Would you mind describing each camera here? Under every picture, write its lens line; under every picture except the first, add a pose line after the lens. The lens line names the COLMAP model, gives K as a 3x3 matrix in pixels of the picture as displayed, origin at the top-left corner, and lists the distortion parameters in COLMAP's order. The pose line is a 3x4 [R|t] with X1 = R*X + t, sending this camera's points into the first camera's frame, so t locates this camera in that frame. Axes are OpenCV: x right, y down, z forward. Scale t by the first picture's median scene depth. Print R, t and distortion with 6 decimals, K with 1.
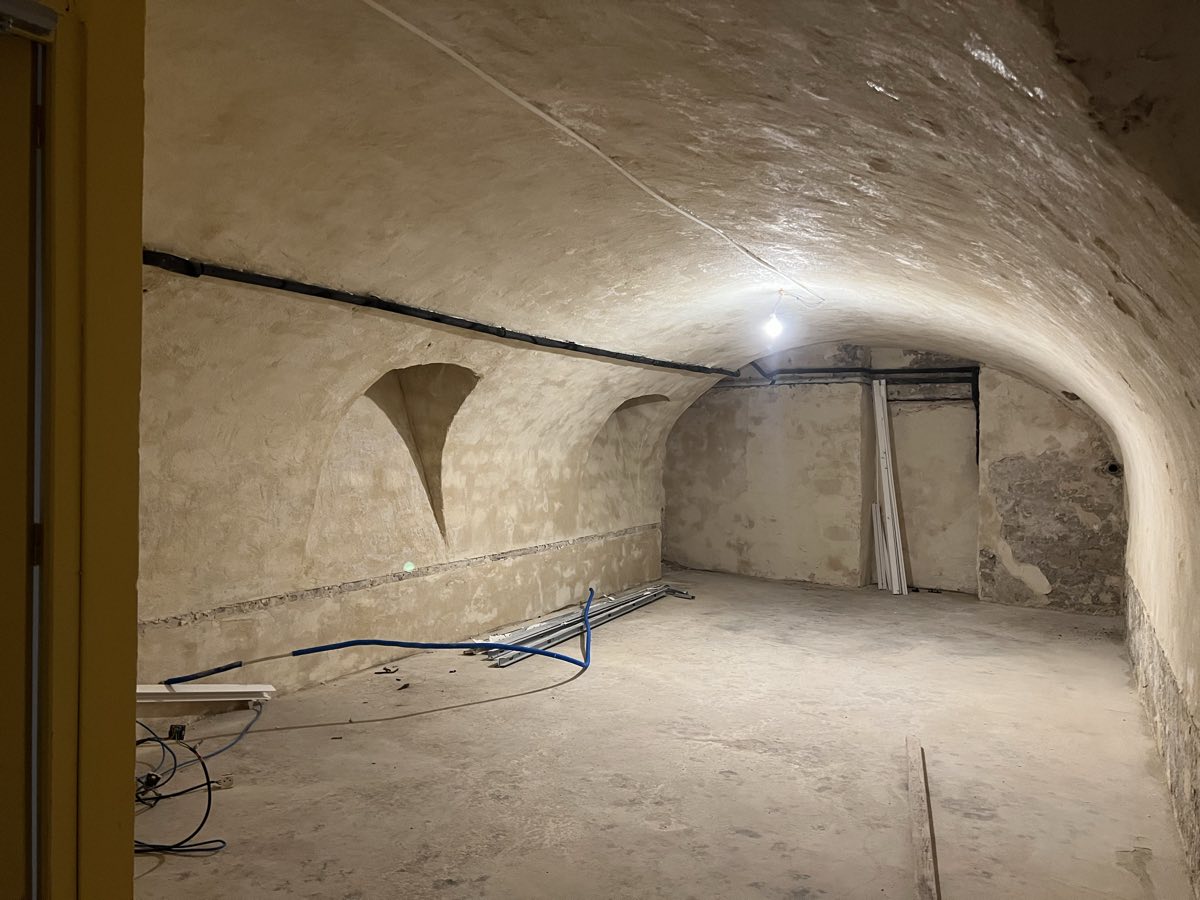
lens RADIAL K [[901.4, 0, 598.6], [0, 901.4, 445.6], [0, 0, 1]] dist [0.045858, -0.000534]
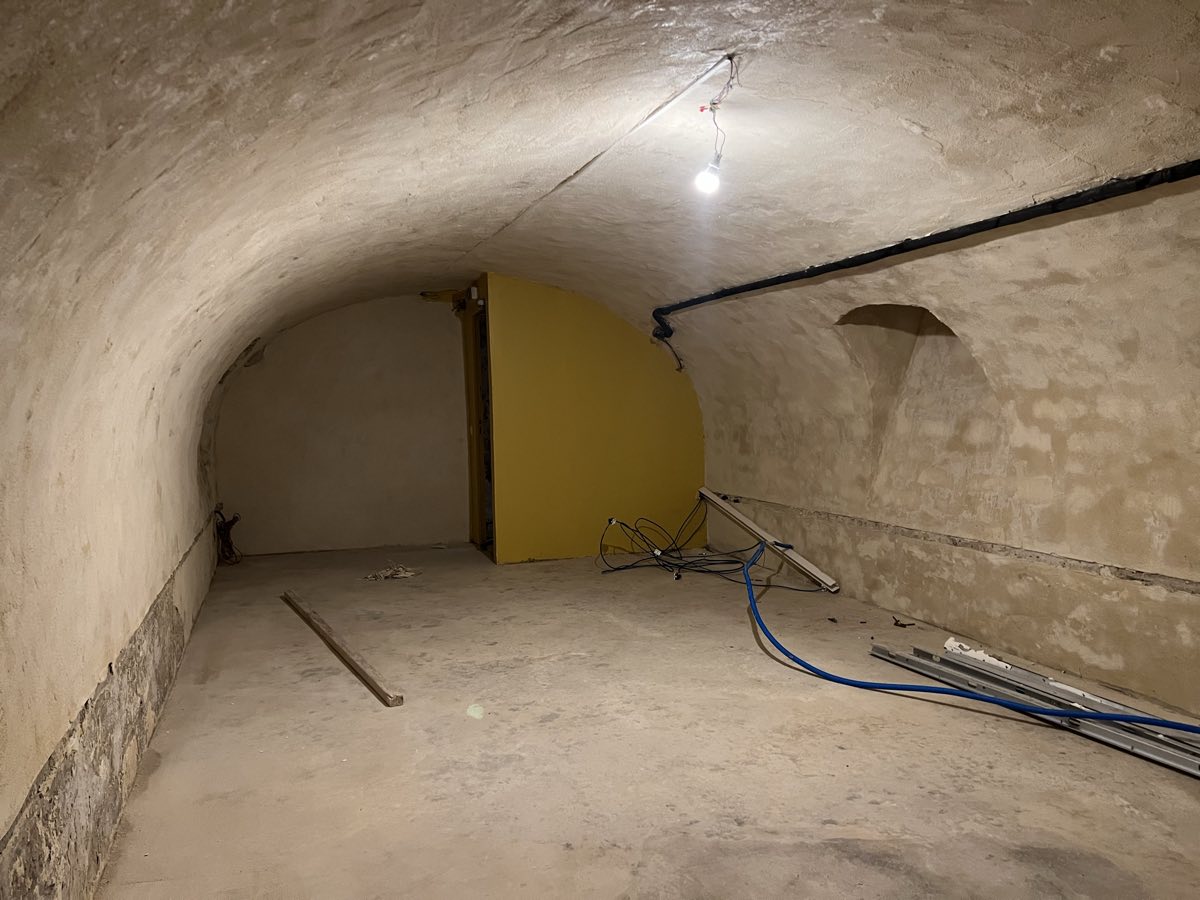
lens RADIAL K [[901.4, 0, 599.5], [0, 901.4, 452.7], [0, 0, 1]] dist [0.045858, -0.000534]
pose [[-0.680196, 0.042806, -0.731779, 0.601889], [0.008470, 0.998686, 0.050546, 0.009070], [0.732981, 0.028183, -0.679665, 1.217518]]
